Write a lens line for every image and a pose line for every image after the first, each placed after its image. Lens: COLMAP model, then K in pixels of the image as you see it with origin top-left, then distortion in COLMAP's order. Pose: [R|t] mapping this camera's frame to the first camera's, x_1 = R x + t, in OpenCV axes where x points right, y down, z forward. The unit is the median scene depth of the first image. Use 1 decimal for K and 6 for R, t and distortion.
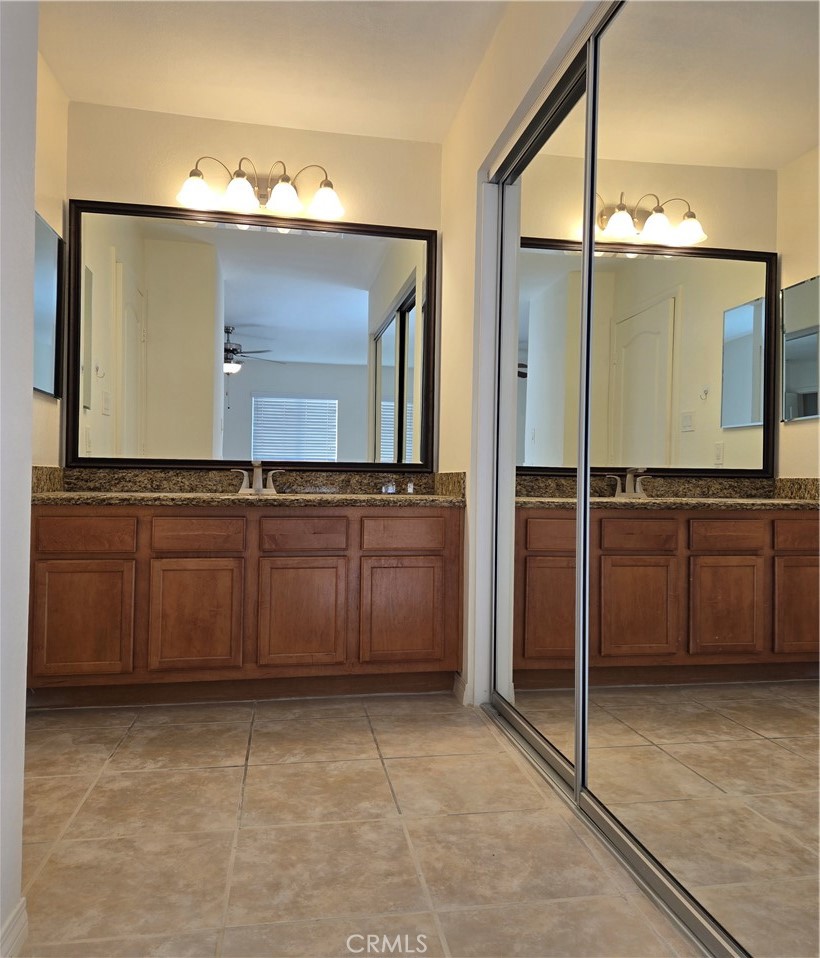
lens RADIAL K [[747.8, 0, 411.4], [0, 747.8, 474.2], [0, 0, 1]] dist [0.054358, -0.008458]
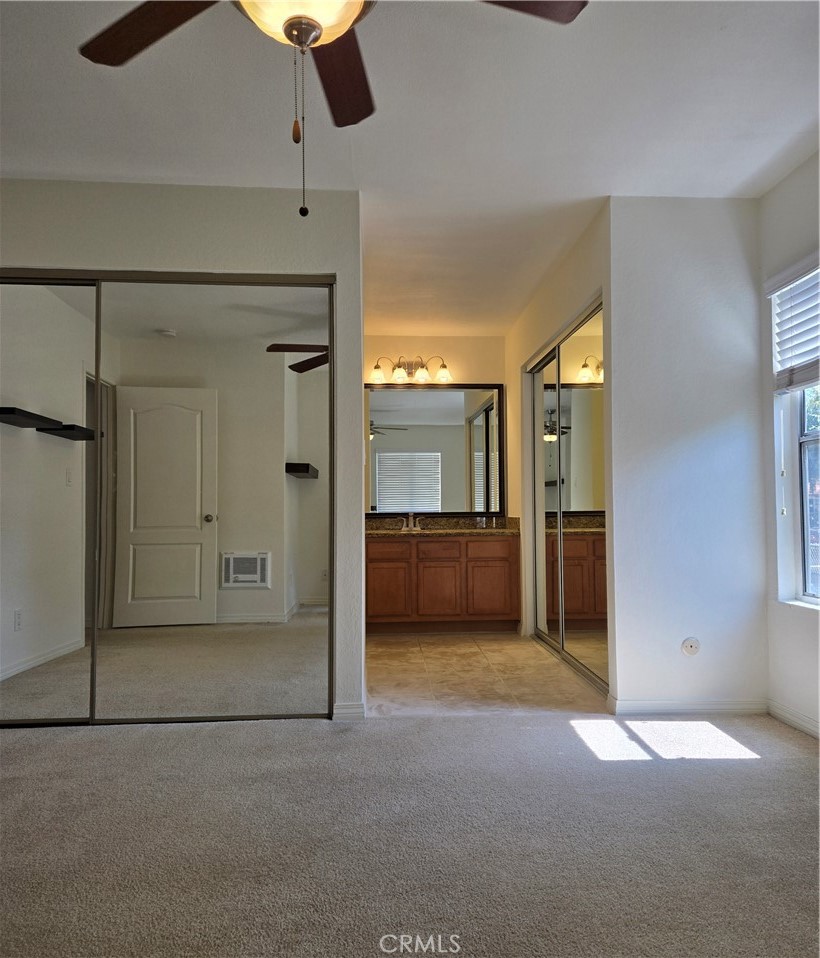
lens RADIAL K [[747.8, 0, 407.6], [0, 747.8, 477.4], [0, 0, 1]] dist [0.054358, -0.008458]
pose [[0.991237, -0.027974, -0.129103, 0.037078], [0.023805, 0.999148, -0.033722, -0.046948], [0.129936, 0.030353, 0.991058, -0.950681]]
